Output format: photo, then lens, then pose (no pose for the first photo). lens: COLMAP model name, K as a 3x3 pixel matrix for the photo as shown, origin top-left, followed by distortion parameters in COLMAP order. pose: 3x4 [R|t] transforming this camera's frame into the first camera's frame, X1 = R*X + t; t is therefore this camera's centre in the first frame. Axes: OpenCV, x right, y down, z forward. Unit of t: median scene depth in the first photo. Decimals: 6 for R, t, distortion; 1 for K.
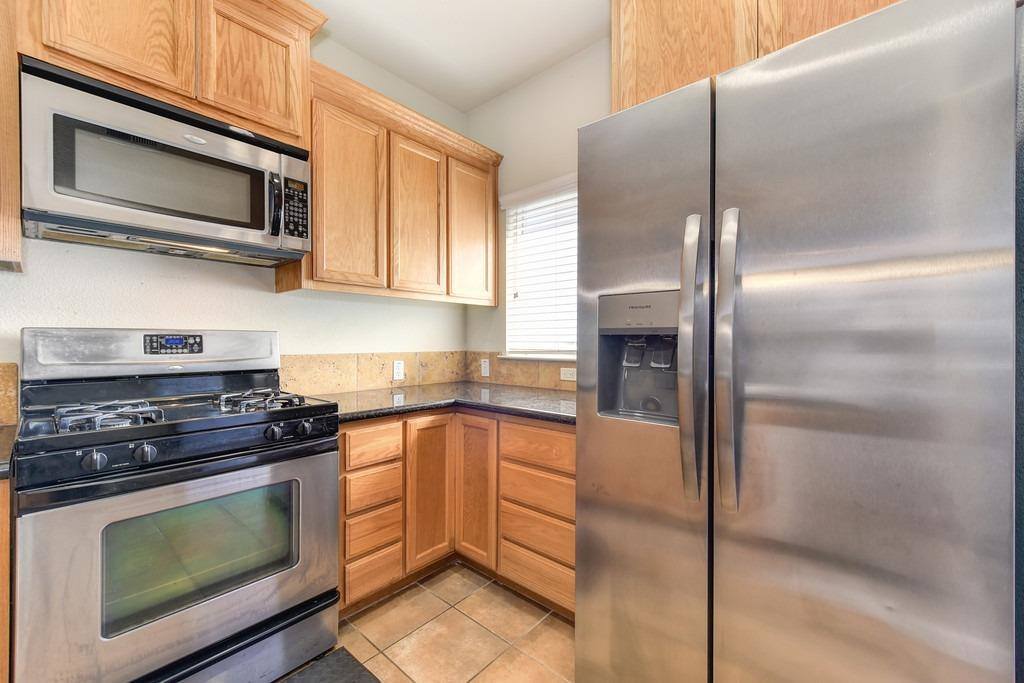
lens RADIAL K [[420.1, 0, 513.4], [0, 420.1, 340.4], [0, 0, 1]] dist [0.008833, 0.000349]
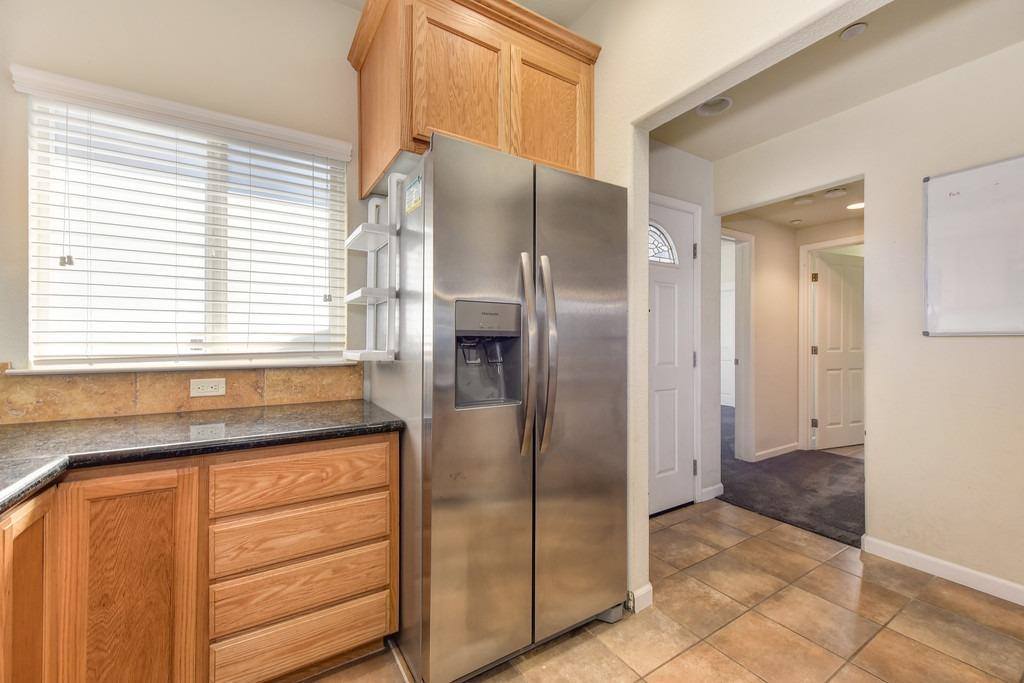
lens RADIAL K [[420.1, 0, 518.0], [0, 420.1, 339.0], [0, 0, 1]] dist [0.008833, 0.000349]
pose [[0.279129, 0.000576, 0.960254, -0.582108], [-0.000086, 1.000000, -0.000574, -0.002727], [-0.960254, 0.000078, 0.279129, 0.397618]]
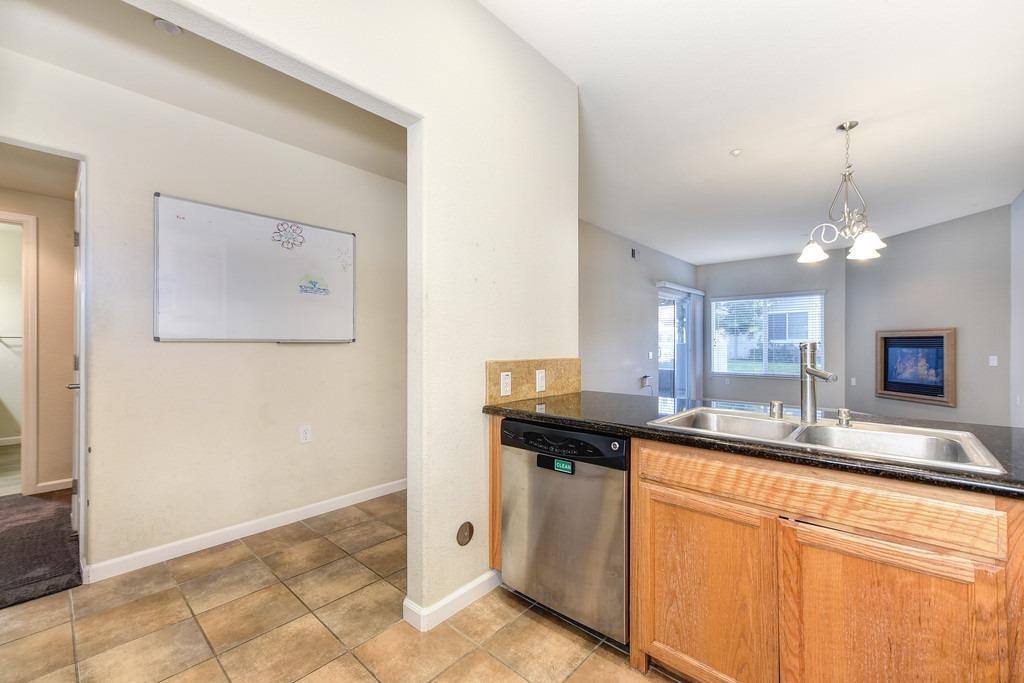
lens RADIAL K [[420.1, 0, 512.0], [0, 420.1, 342.6], [0, 0, 1]] dist [0.008833, 0.000349]
pose [[-0.999829, -0.003981, 0.018071, -0.171446], [-0.004086, 0.999975, -0.005807, -0.004832], [-0.018047, -0.005880, -0.999820, 0.915234]]
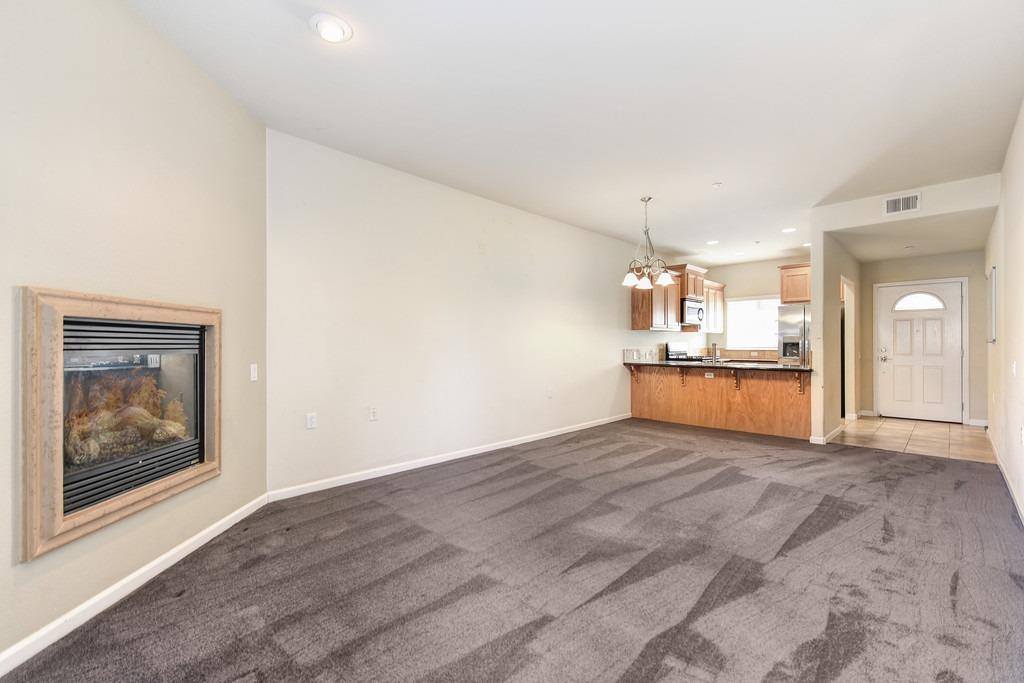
lens RADIAL K [[442.3, 0, 505.0], [0, 442.3, 340.0], [0, 0, 1]] dist [-0.001287, -0.000053]
pose [[0.997468, -0.004414, -0.070978, -2.309578], [0.003966, 0.999971, -0.006462, -0.023737], [0.071005, 0.006164, 0.997457, -3.873666]]
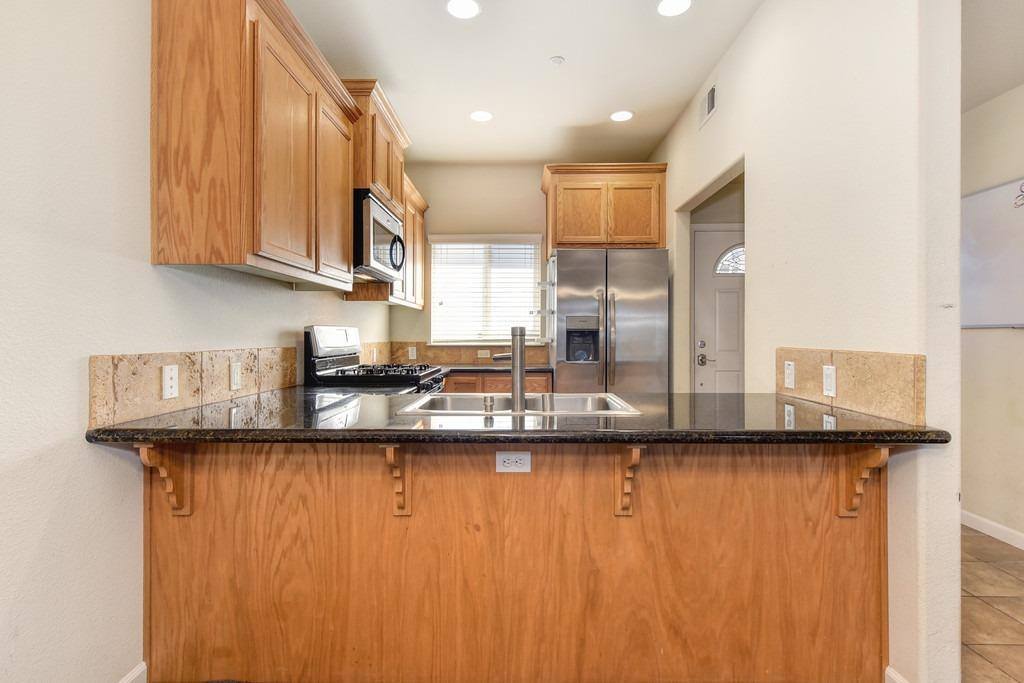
lens RADIAL K [[512.0, 0, 510.4], [0, 512.0, 333.9], [0, 0, 1]] dist [-0.000235, -0.000032]
pose [[0.763989, -0.000662, 0.645229, -1.525945], [0.001304, 0.999999, -0.000518, 0.003338], [-0.645228, 0.001237, 0.763989, -0.854329]]
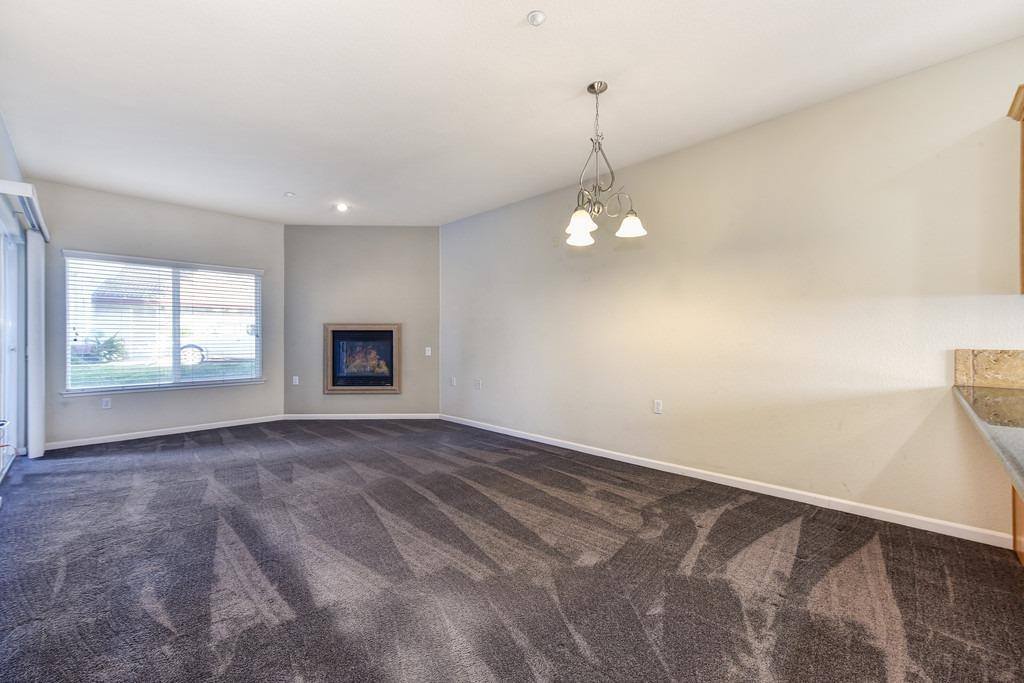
lens RADIAL K [[420.1, 0, 515.5], [0, 420.1, 342.8], [0, 0, 1]] dist [0.008833, 0.000349]
pose [[-0.058043, 0.005150, -0.998301, 0.062289], [0.003810, 0.999981, 0.004938, 0.004324], [0.998307, -0.003517, -0.058061, -1.162708]]
